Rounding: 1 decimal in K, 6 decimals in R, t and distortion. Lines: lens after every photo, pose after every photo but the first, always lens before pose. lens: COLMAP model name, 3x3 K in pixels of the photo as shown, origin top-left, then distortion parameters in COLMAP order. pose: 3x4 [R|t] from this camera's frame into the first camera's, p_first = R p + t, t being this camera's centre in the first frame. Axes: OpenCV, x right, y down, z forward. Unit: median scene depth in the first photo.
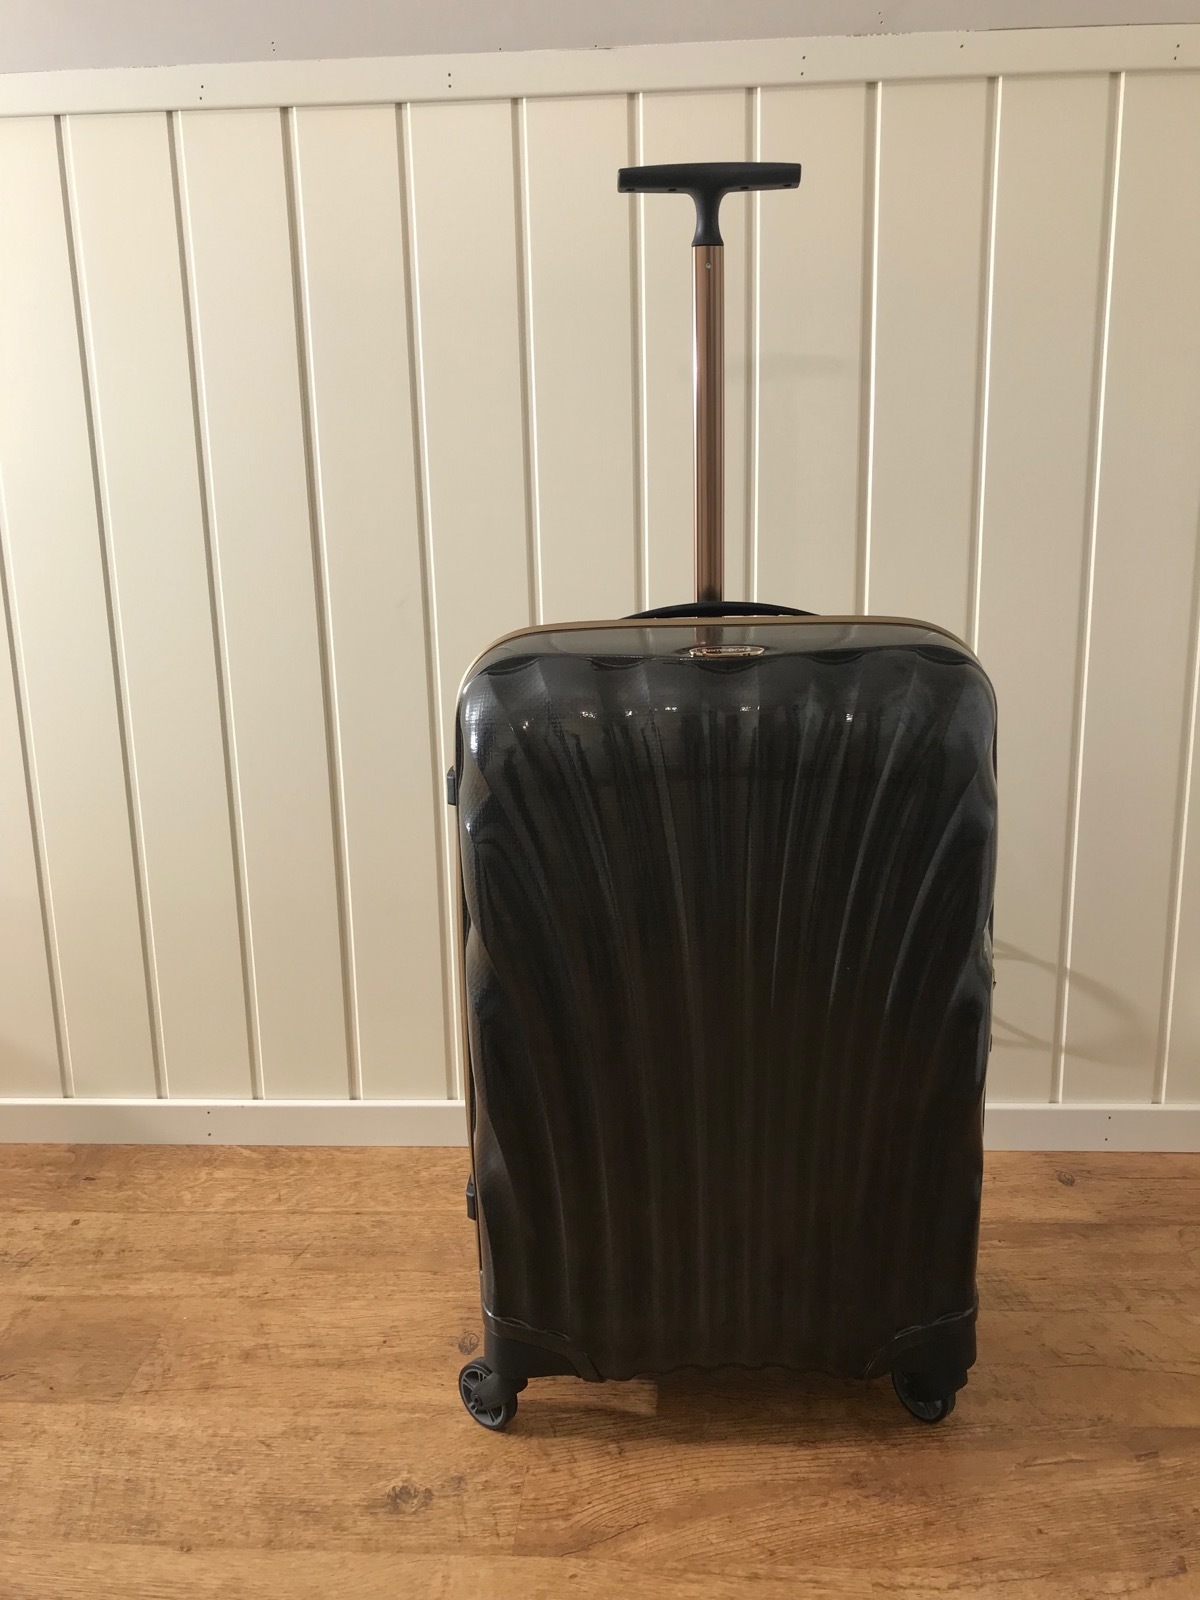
lens RADIAL K [[1295.7, 0, 602.6], [0, 1295.7, 800.6], [0, 0, 1]] dist [0.010820, -0.016597]
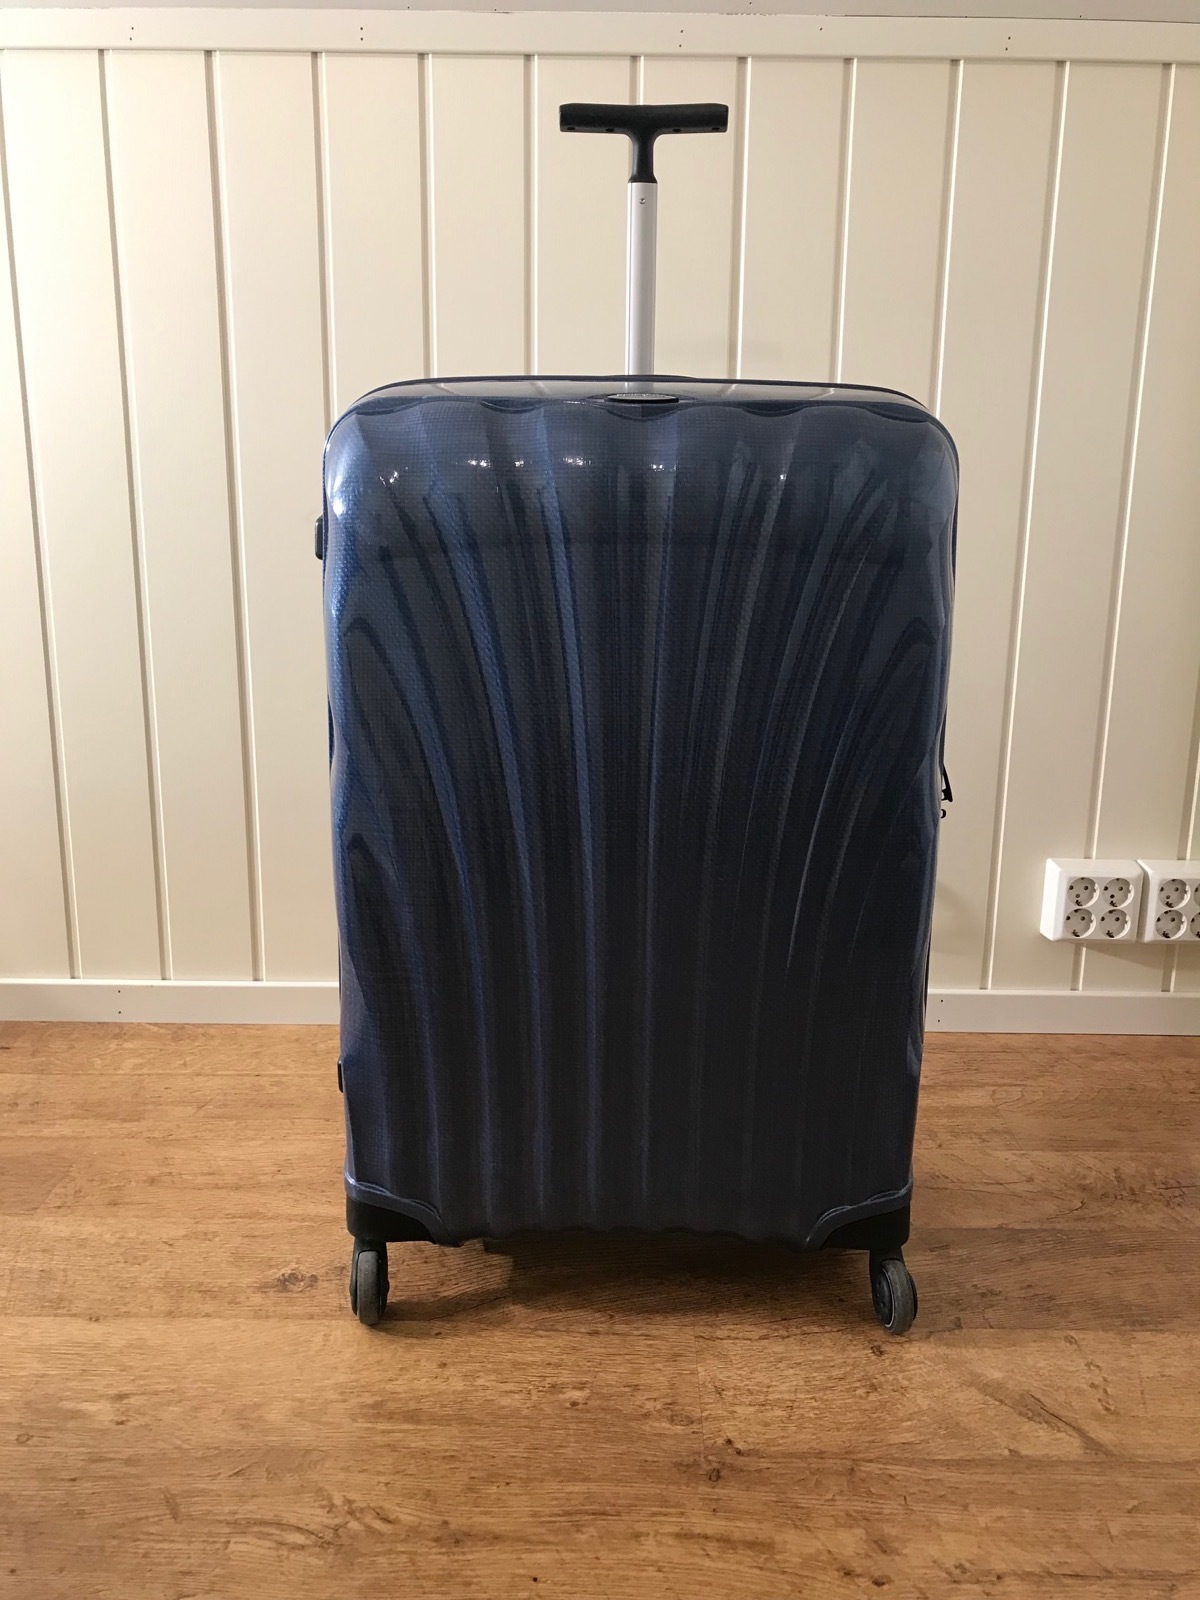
lens RADIAL K [[1295.7, 0, 599.5], [0, 1295.7, 798.0], [0, 0, 1]] dist [0.010820, -0.016597]
pose [[0.997972, 0.020443, 0.060288, 0.031422], [-0.020761, 0.999774, 0.004644, 0.086722], [-0.060179, -0.005886, 0.998170, -0.118895]]
